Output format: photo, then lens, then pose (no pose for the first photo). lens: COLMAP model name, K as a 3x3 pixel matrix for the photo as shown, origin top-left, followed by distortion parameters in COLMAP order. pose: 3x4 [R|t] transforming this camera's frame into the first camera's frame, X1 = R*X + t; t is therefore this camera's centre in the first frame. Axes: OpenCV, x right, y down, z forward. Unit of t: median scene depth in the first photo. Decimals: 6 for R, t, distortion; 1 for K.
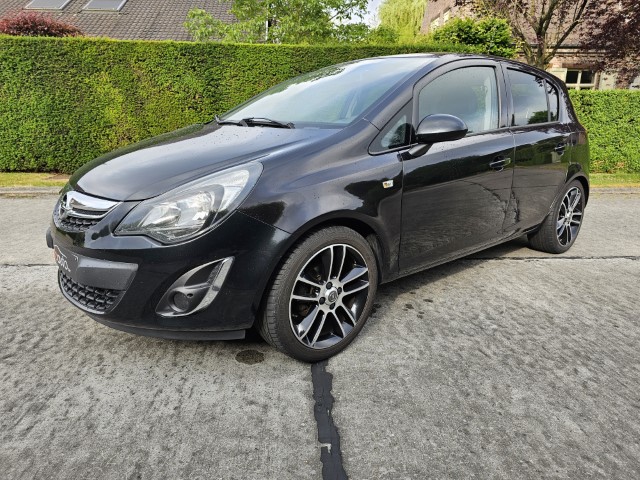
lens RADIAL K [[441.7, 0, 318.6], [0, 441.7, 237.2], [0, 0, 1]] dist [0.053265, -0.045919]
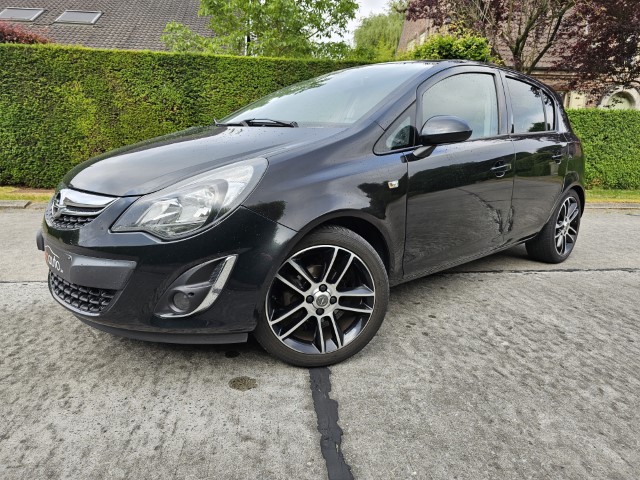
lens RADIAL K [[432.6, 0, 320.0], [0, 432.6, 240.0], [0, 0, 1]] dist [0.037681, -0.026404]
pose [[0.997875, -0.001693, 0.065135, -0.048063], [0.004102, 0.999312, -0.036861, 0.015973], [-0.065028, 0.037050, 0.997195, 0.104293]]
